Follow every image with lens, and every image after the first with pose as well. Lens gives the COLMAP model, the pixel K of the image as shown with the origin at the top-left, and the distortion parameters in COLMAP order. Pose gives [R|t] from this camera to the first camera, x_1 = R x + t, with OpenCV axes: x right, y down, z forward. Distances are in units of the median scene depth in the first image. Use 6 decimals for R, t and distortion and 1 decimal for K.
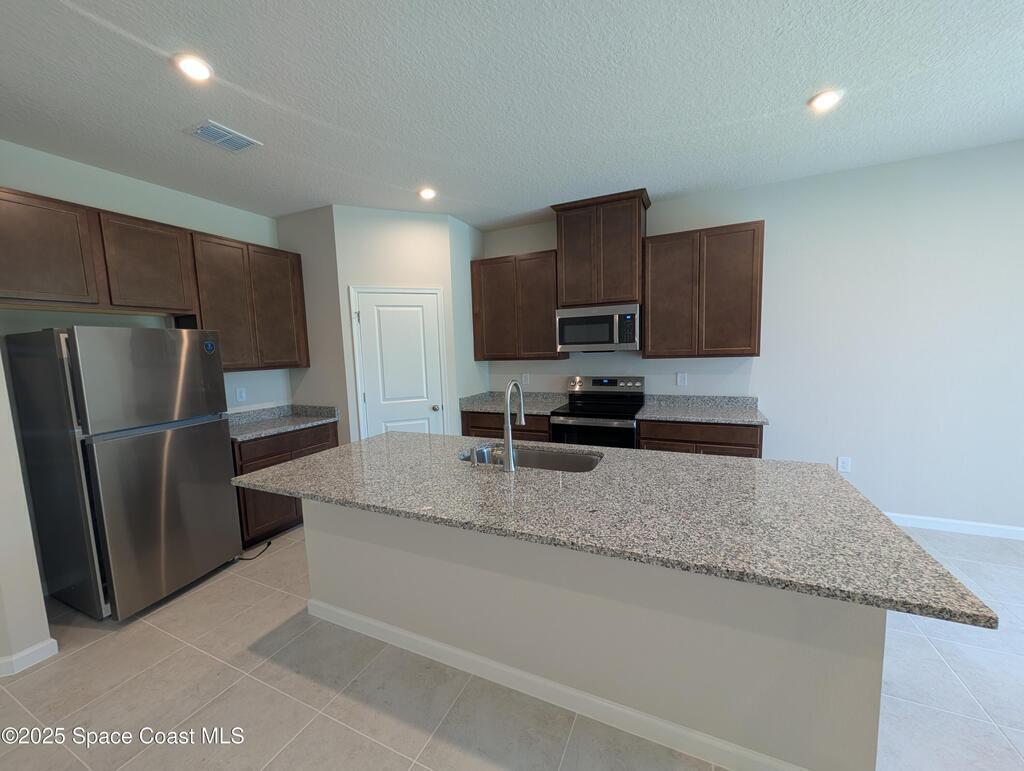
lens RADIAL K [[388.9, 0, 514.5], [0, 388.9, 389.8], [0, 0, 1]] dist [0.000080, 0.000150]
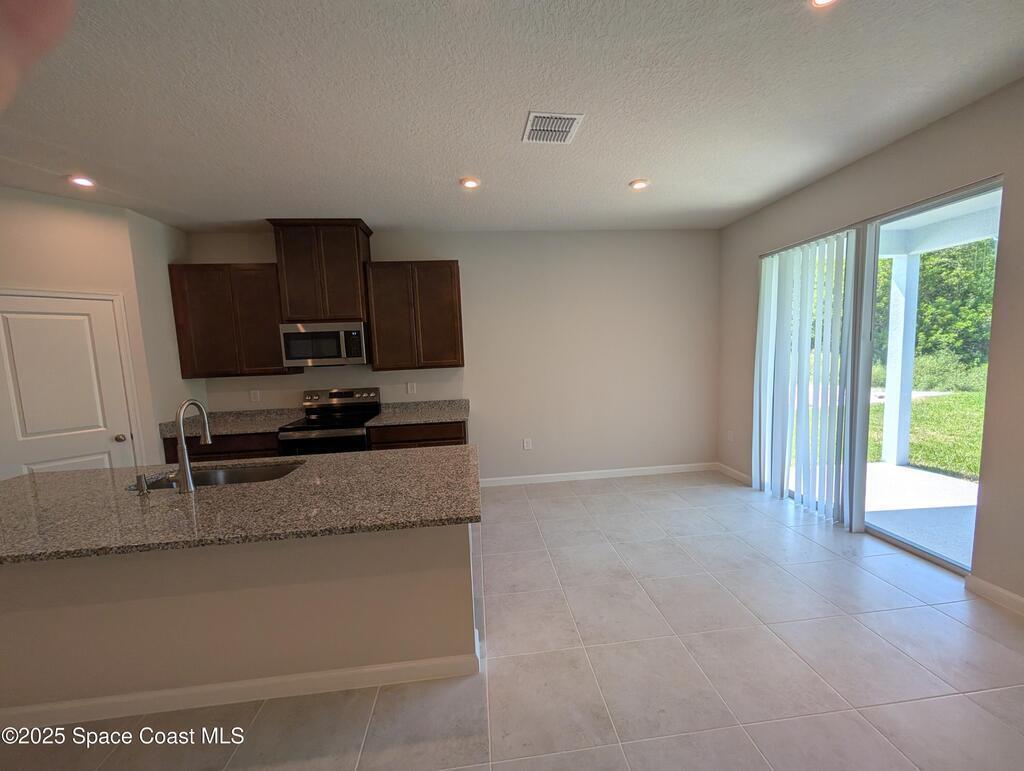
lens RADIAL K [[388.9, 0, 514.5], [0, 388.9, 389.8], [0, 0, 1]] dist [0.000080, 0.000150]
pose [[0.861072, -0.055014, 0.505499, 0.120763], [0.067480, 0.997700, -0.006365, 0.006952], [-0.503986, 0.039592, 0.862804, -0.157571]]
